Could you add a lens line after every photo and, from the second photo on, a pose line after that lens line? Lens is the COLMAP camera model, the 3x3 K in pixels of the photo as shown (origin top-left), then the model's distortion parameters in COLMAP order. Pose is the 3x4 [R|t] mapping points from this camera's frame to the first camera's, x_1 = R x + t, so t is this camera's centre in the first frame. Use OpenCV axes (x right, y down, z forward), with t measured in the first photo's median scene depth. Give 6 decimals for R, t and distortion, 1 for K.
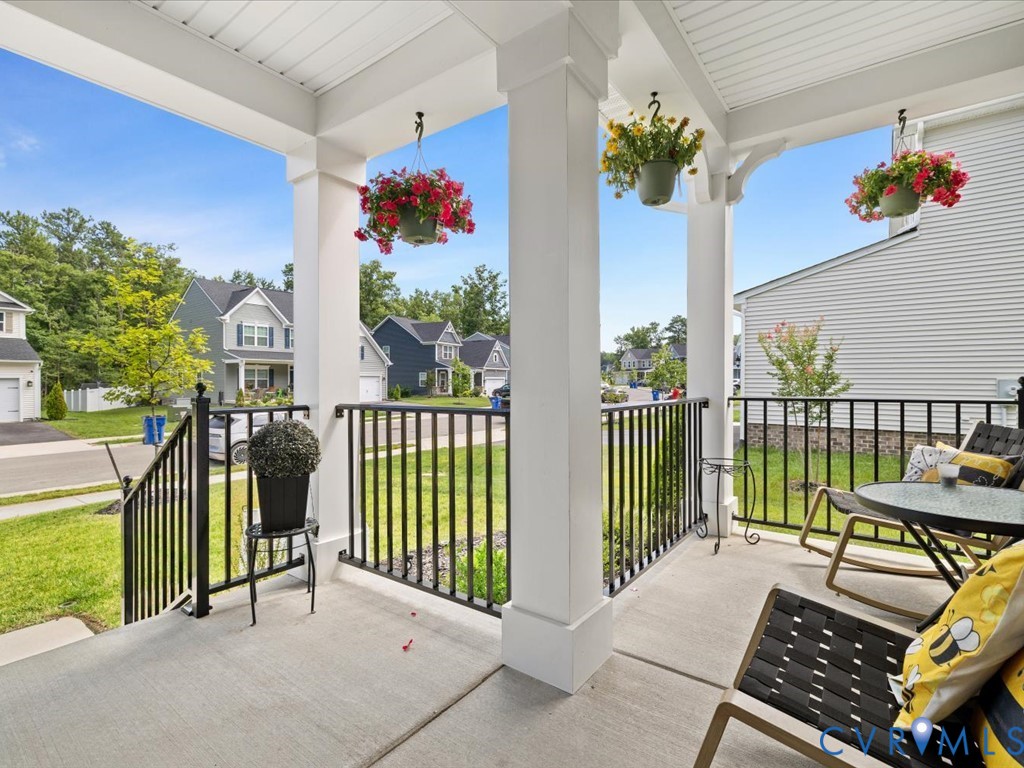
lens RADIAL K [[486.3, 0, 512.9], [0, 486.3, 388.6], [0, 0, 1]] dist [0.003647, 0.000619]
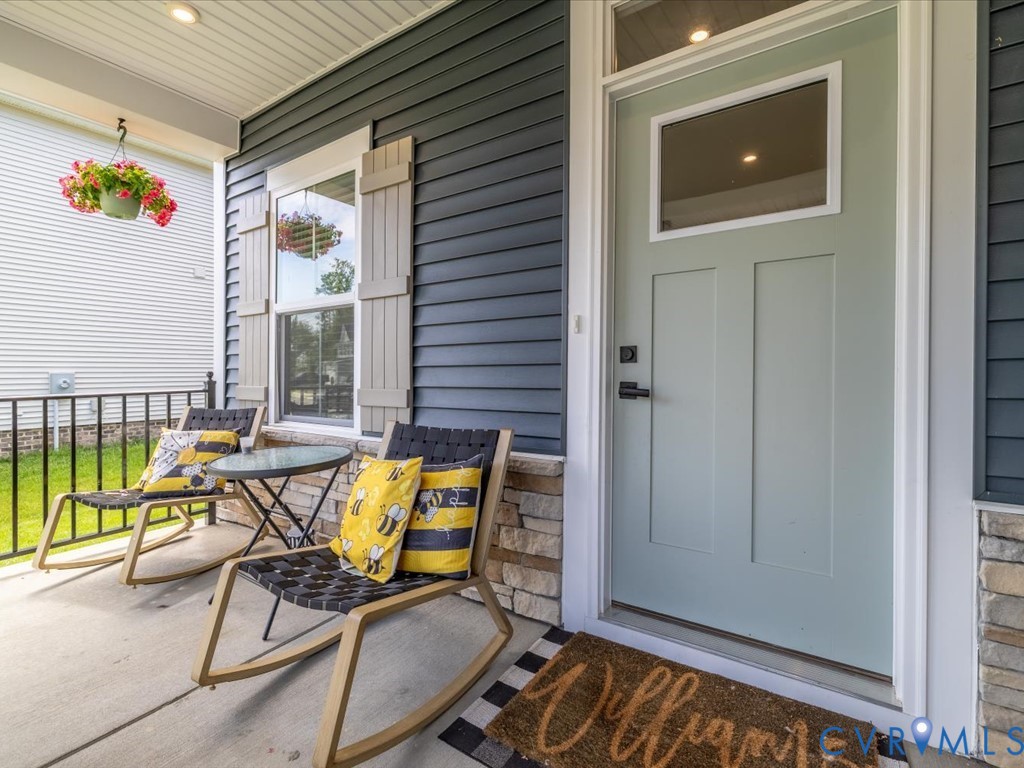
lens RADIAL K [[486.3, 0, 509.5], [0, 486.3, 375.6], [0, 0, 1]] dist [0.003647, 0.000619]
pose [[-0.051817, -0.006183, 0.998637, -0.327595], [0.020681, 0.999760, 0.007263, -0.004708], [-0.998442, 0.021029, -0.051676, 0.239375]]
